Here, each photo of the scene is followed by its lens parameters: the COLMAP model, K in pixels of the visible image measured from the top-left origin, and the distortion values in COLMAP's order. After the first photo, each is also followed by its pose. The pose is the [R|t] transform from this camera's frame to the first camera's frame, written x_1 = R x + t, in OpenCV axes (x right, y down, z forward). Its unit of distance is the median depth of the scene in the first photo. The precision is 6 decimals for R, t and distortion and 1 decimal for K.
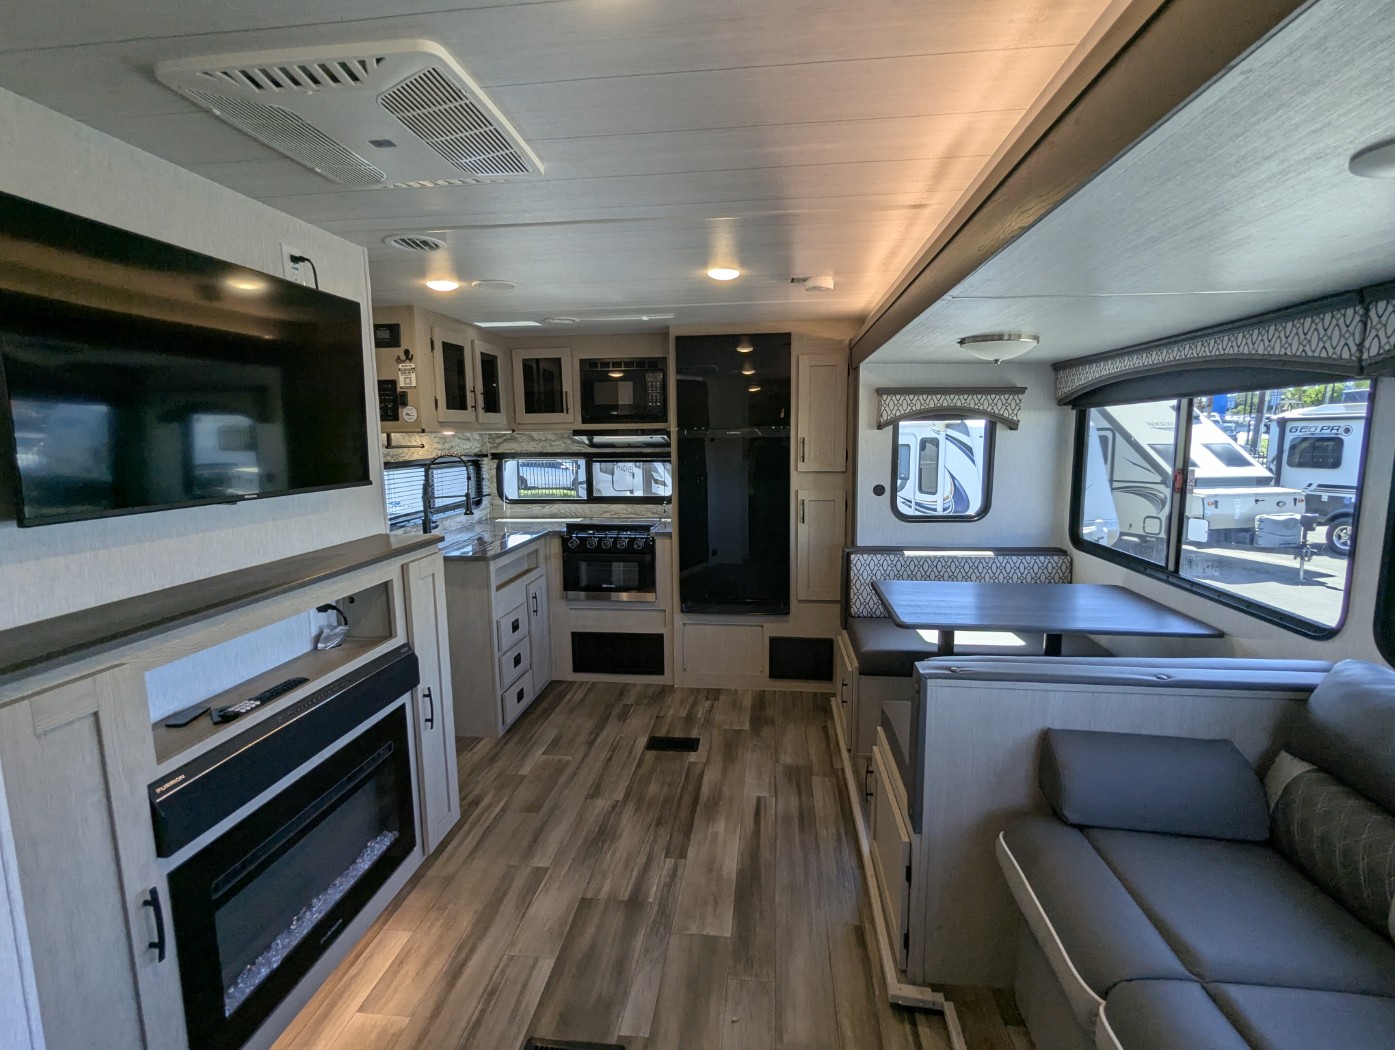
lens RADIAL K [[662.0, 0, 695.4], [0, 662.0, 522.4], [0, 0, 1]] dist [-0.001639, 0.000819]
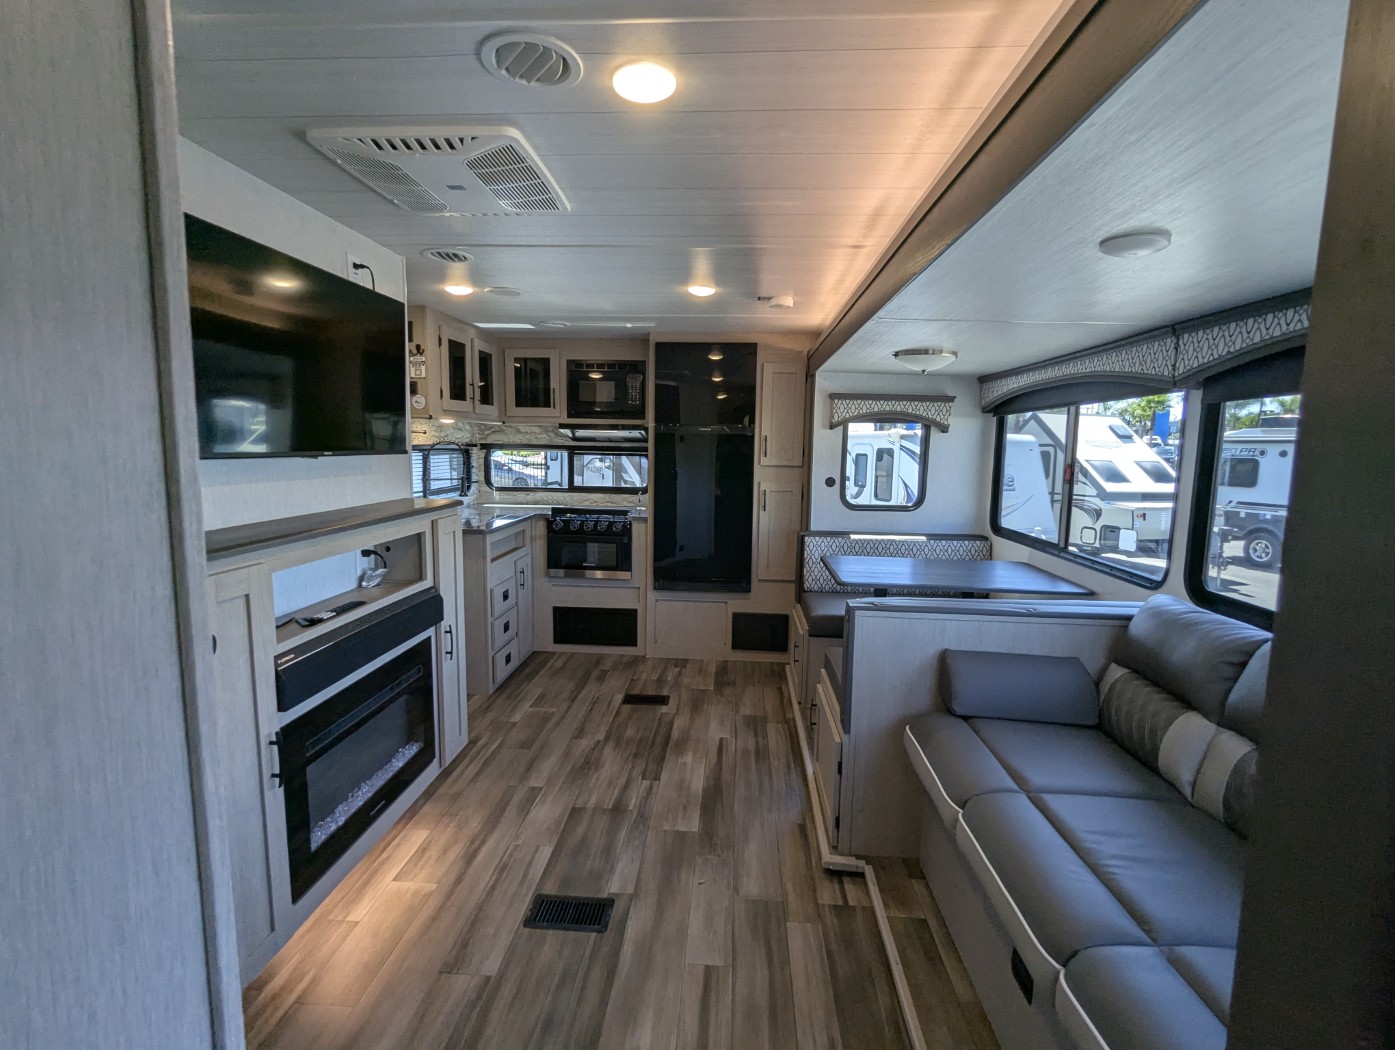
lens RADIAL K [[661.6, 0, 695.0], [0, 661.6, 519.0], [0, 0, 1]] dist [0.000179, -0.000234]
pose [[0.998249, 0.023097, 0.054454, -0.019344], [-0.022117, 0.999584, -0.018534, 0.044763], [-0.054859, 0.017297, 0.998344, -0.141019]]
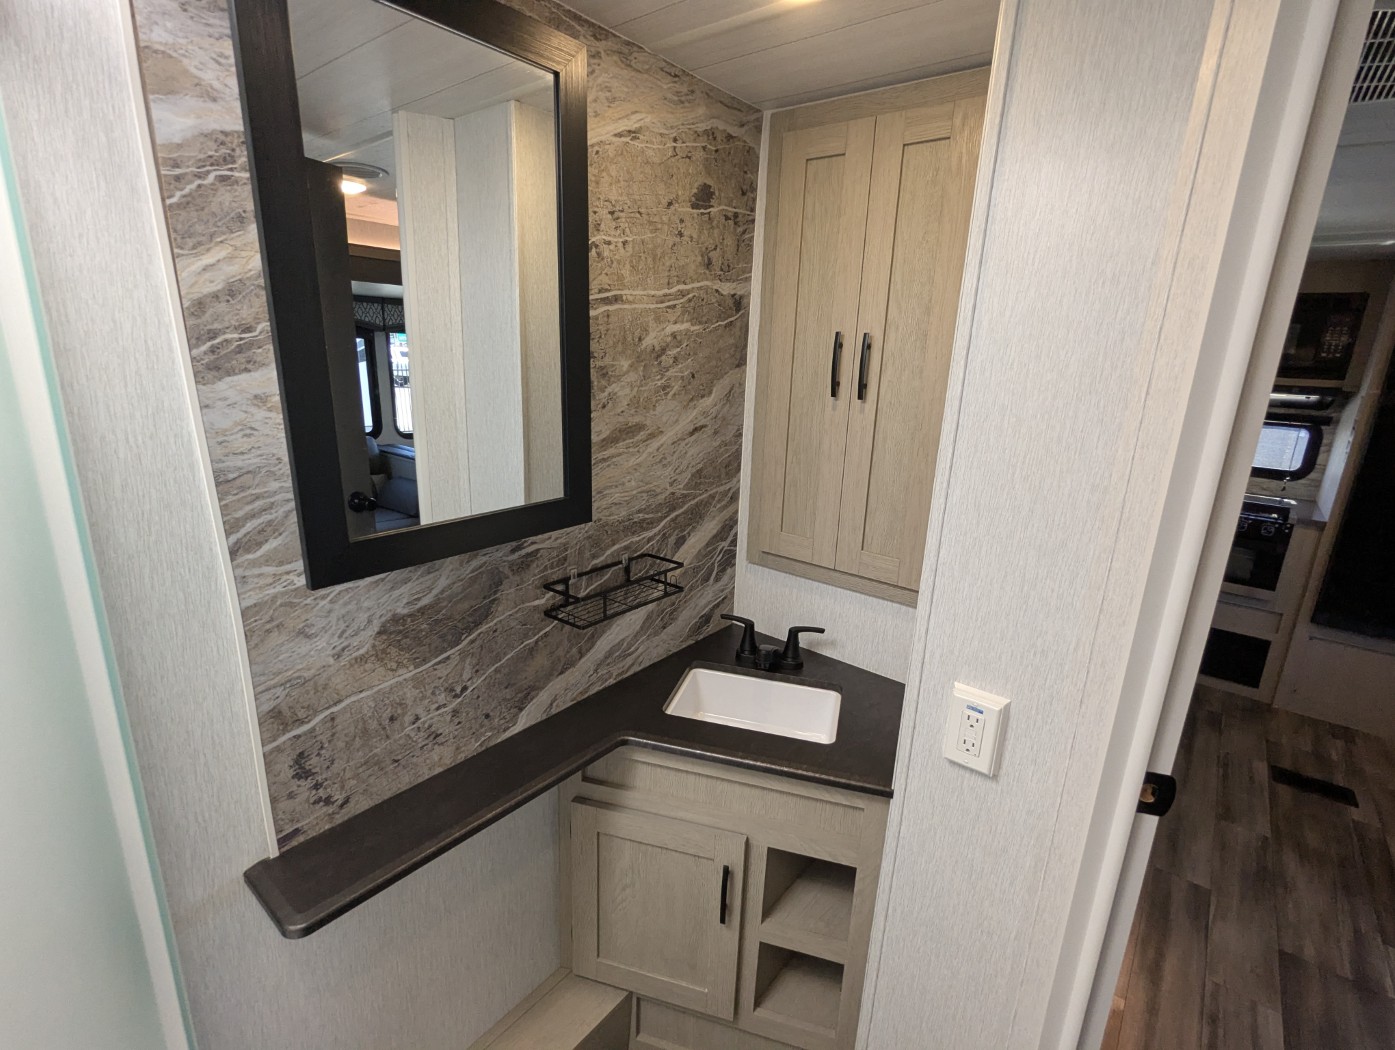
lens RADIAL K [[653.9, 0, 700.7], [0, 653.9, 525.5], [0, 0, 1]] dist [-0.000124, 0.000061]
pose [[0.843164, 0.182380, -0.505778, -0.323220], [-0.121215, 0.980972, 0.151659, -0.011556], [0.523814, -0.066565, 0.849228, -0.061493]]
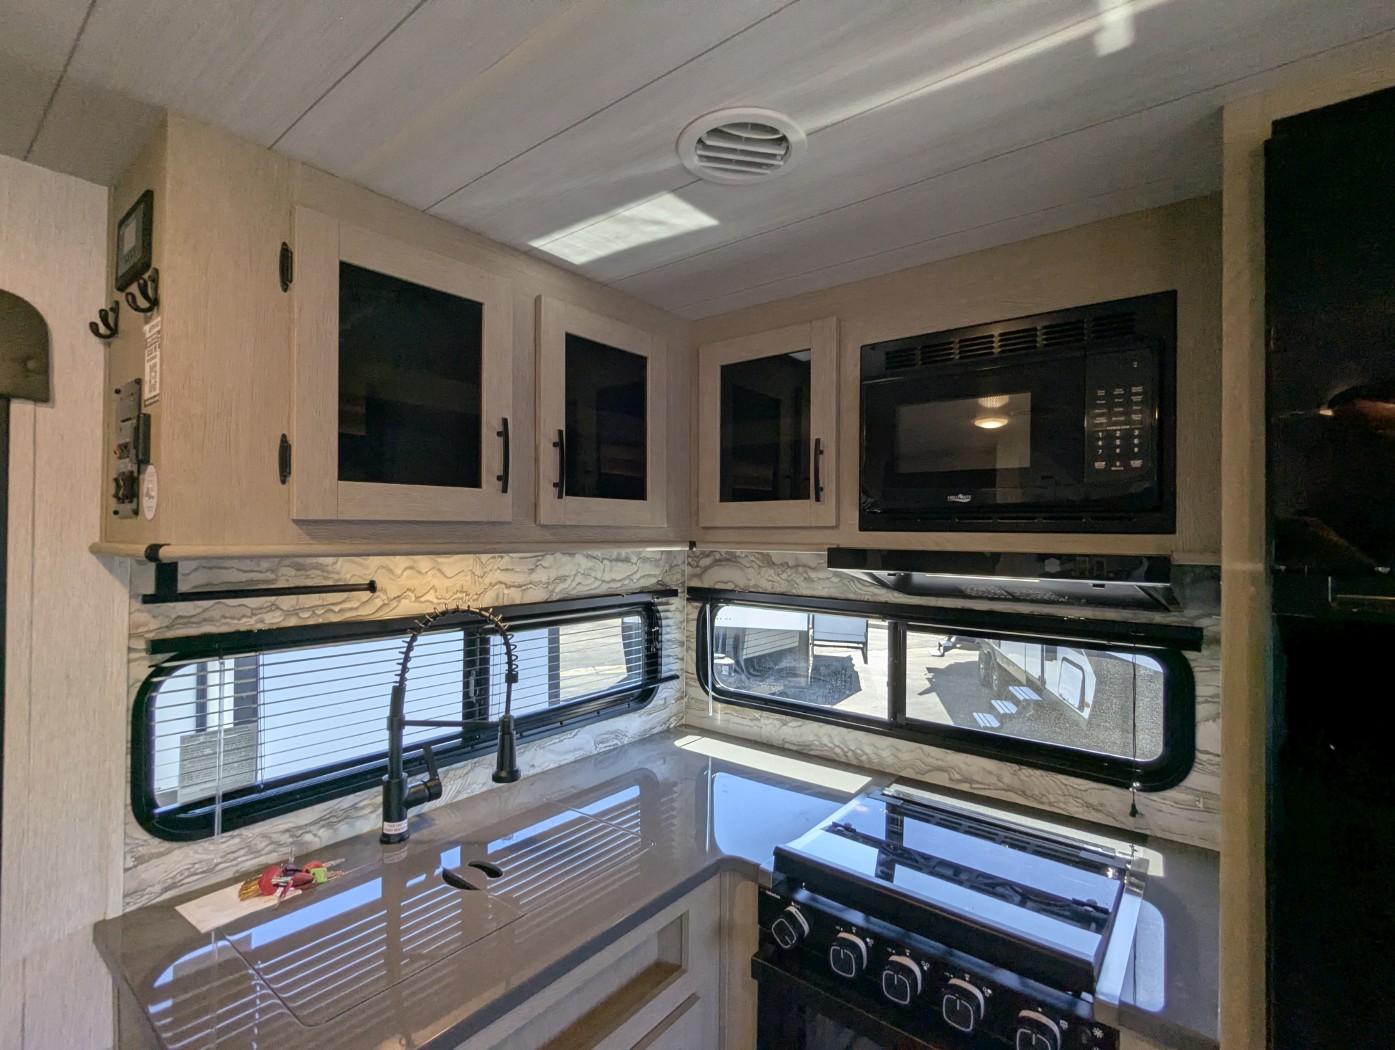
lens RADIAL K [[665.2, 0, 695.6], [0, 665.2, 528.7], [0, 0, 1]] dist [0.000356, 0.001072]
pose [[0.849934, 0.018067, -0.526579, -0.080982], [-0.091265, 0.989353, -0.113364, -0.132124], [0.518924, 0.144410, 0.842534, 0.853983]]
